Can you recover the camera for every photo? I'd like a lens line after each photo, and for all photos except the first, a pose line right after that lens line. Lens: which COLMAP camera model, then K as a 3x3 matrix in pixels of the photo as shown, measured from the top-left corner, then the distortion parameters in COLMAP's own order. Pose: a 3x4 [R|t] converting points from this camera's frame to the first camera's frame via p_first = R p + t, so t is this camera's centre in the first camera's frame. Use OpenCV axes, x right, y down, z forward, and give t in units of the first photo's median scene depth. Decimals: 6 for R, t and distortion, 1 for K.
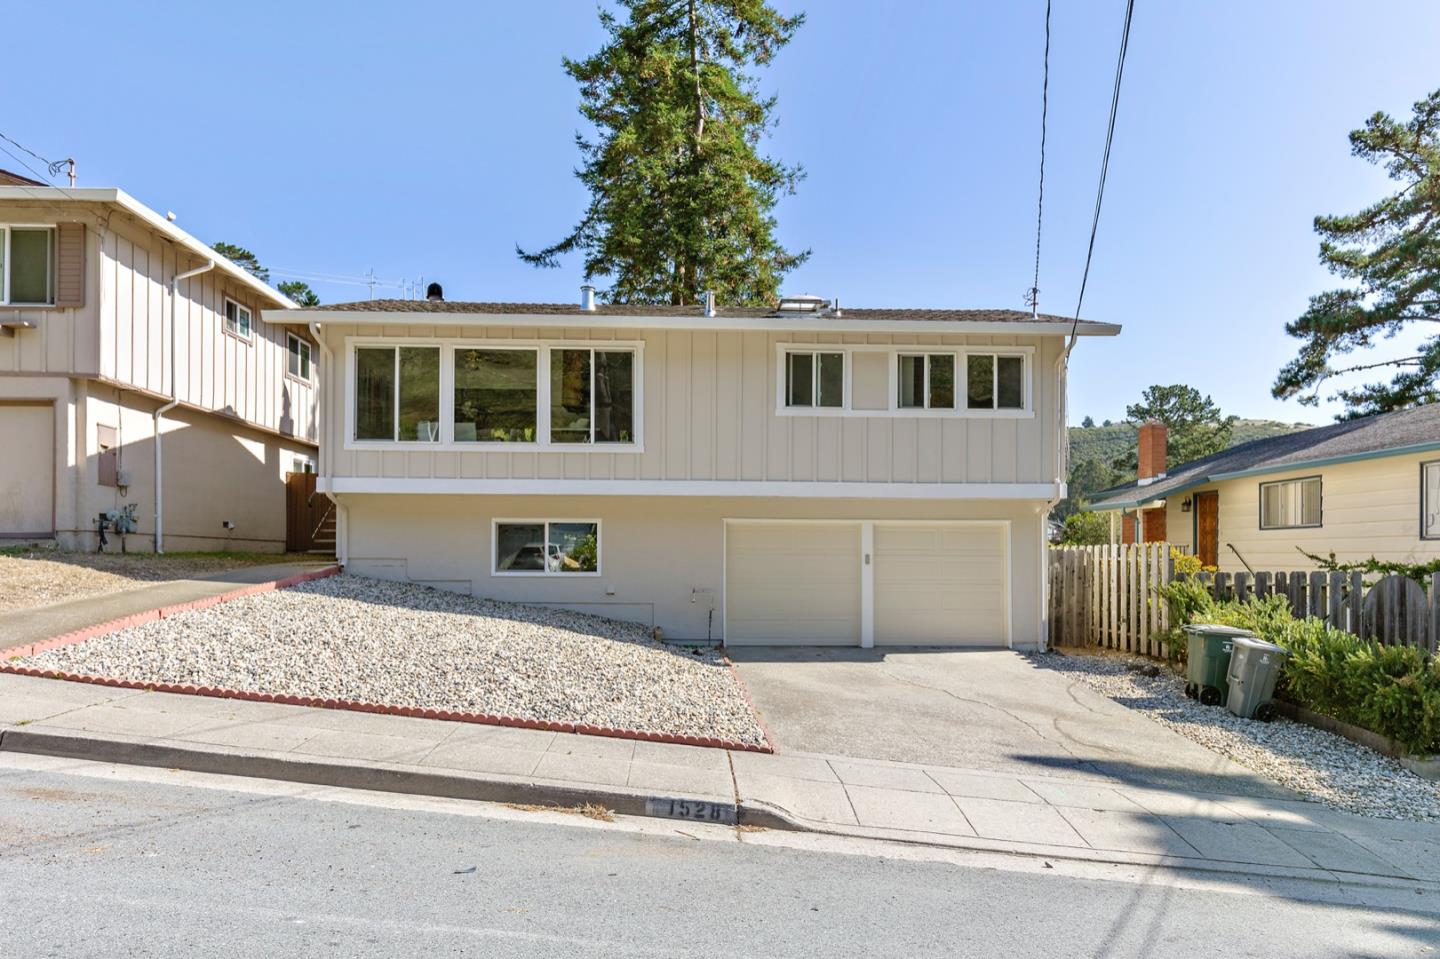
lens RADIAL K [[872.0, 0, 748.8], [0, 872.0, 552.8], [0, 0, 1]] dist [-0.002457, 0.003046]
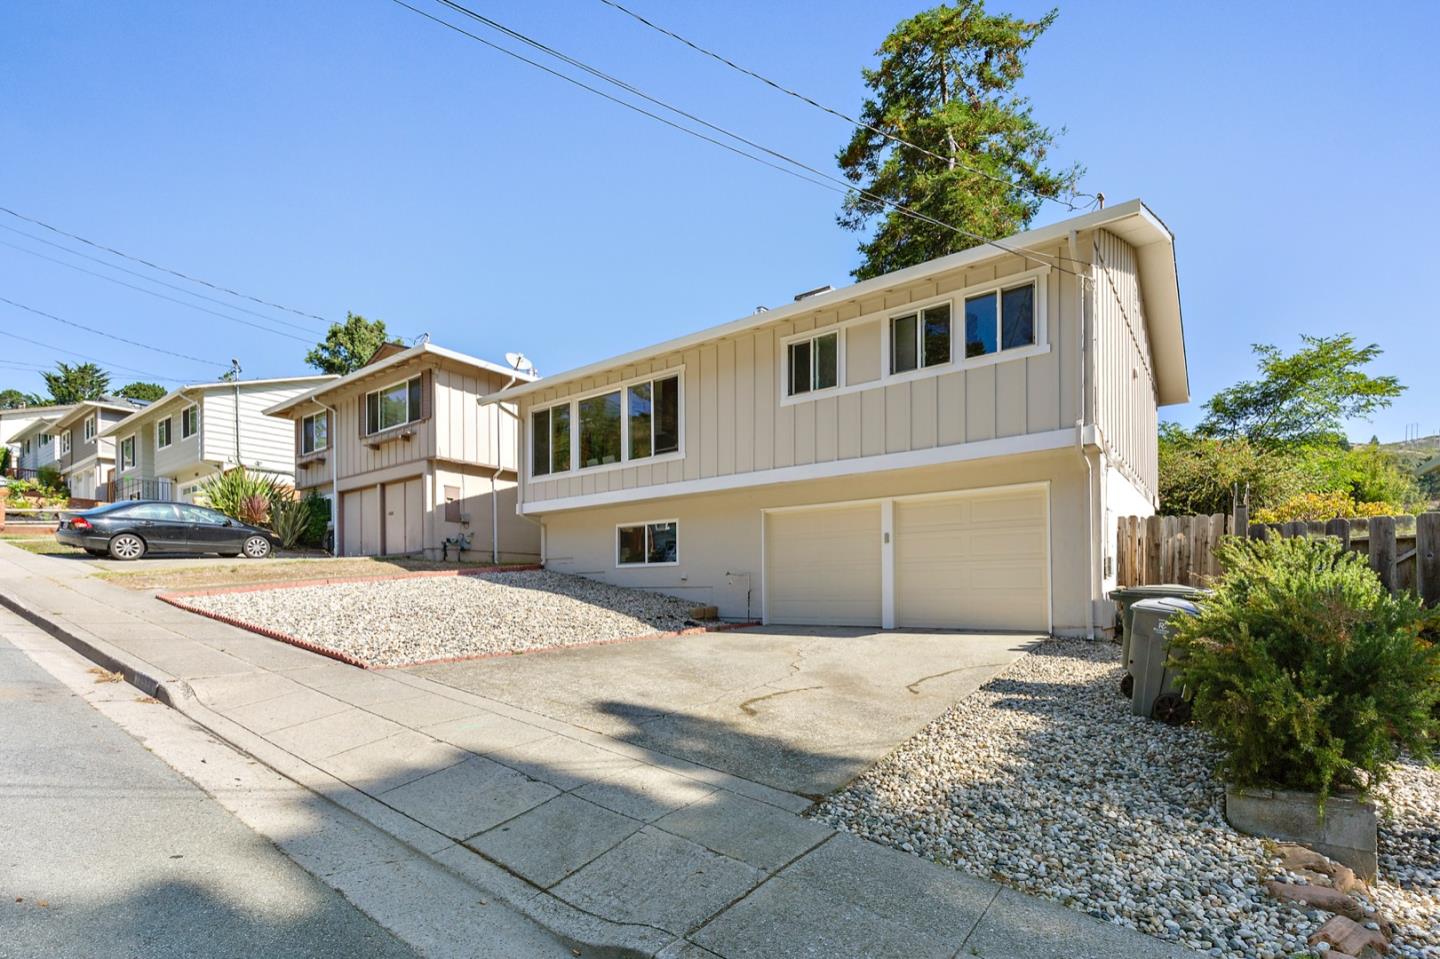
lens RADIAL K [[691.2, 0, 719.7], [0, 691.2, 596.8], [0, 0, 1]] dist [0.001045, -0.000566]
pose [[0.768436, -0.010475, -0.639841, 0.509451], [0.016161, 0.999865, 0.003040, 0.071048], [0.639723, -0.012676, 0.768501, 0.297824]]
